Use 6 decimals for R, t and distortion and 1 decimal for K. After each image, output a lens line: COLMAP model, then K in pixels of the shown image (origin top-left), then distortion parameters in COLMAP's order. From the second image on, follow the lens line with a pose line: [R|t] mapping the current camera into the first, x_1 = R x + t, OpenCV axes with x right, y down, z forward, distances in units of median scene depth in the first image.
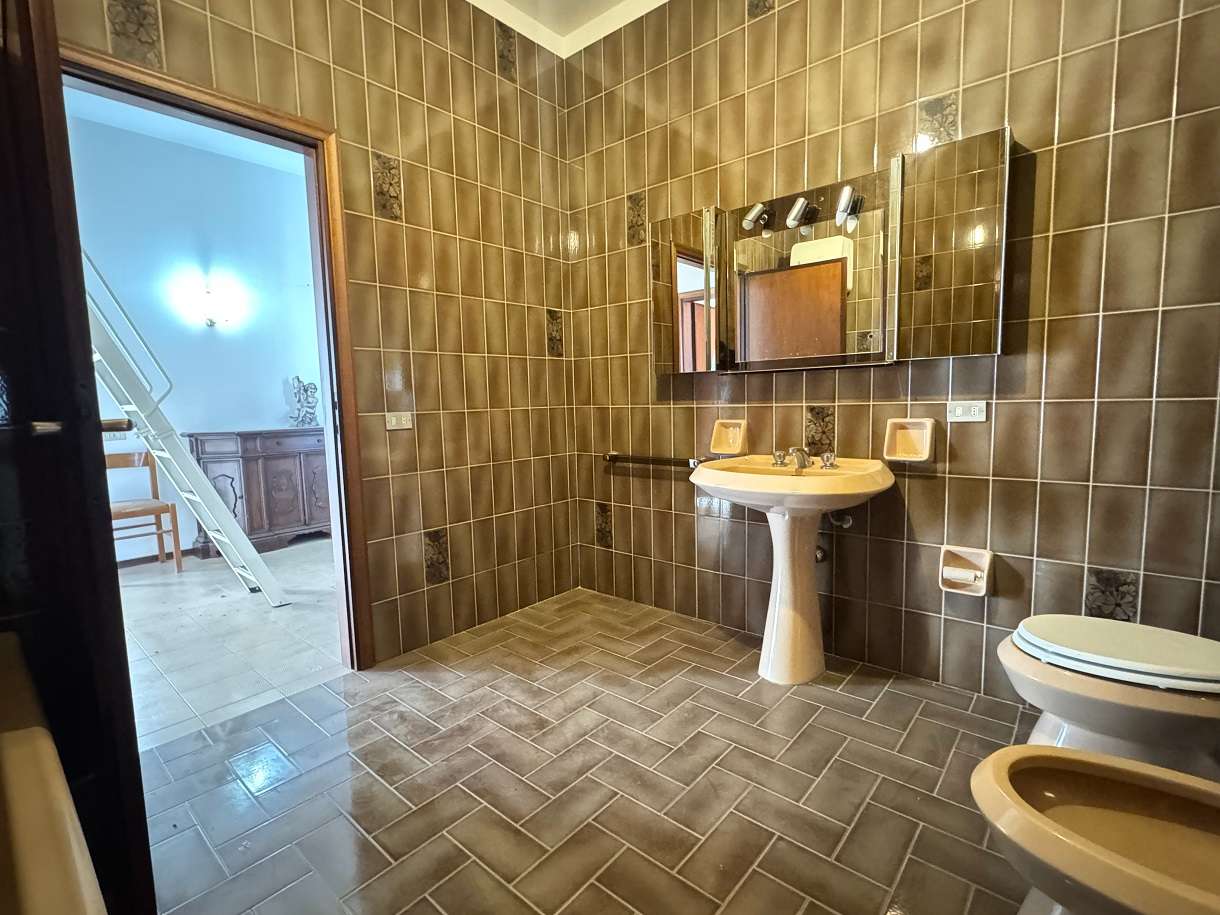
lens RADIAL K [[575.2, 0, 614.5], [0, 575.2, 458.8], [0, 0, 1]] dist [-0.000366, 0.000301]
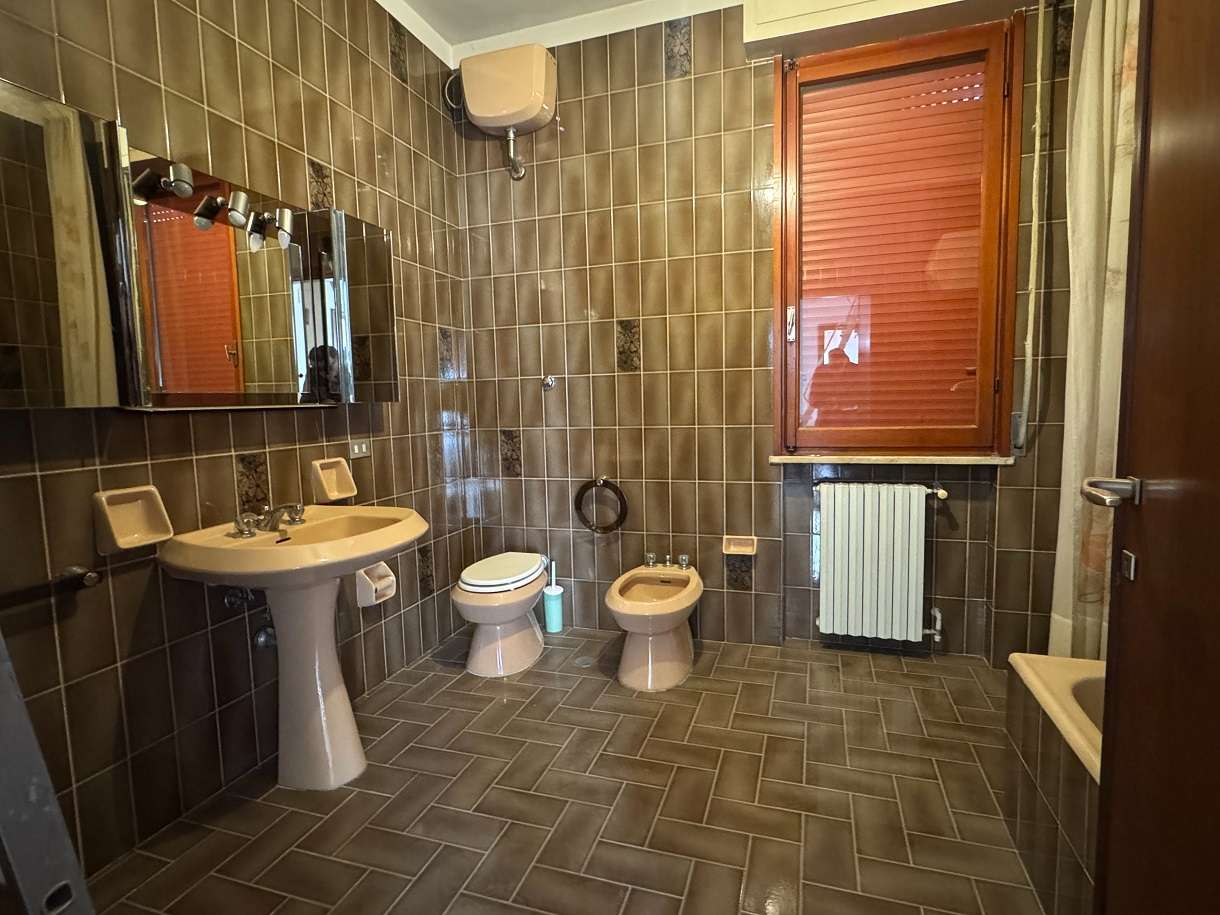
lens RADIAL K [[615.2, 0, 614.0], [0, 615.2, 455.1], [0, 0, 1]] dist [0.001065, 0.000135]
pose [[-0.389629, -0.049213, 0.919656, -0.718262], [0.125638, 0.986396, 0.106013, -0.133383], [-0.912362, 0.156849, -0.378145, 0.976947]]
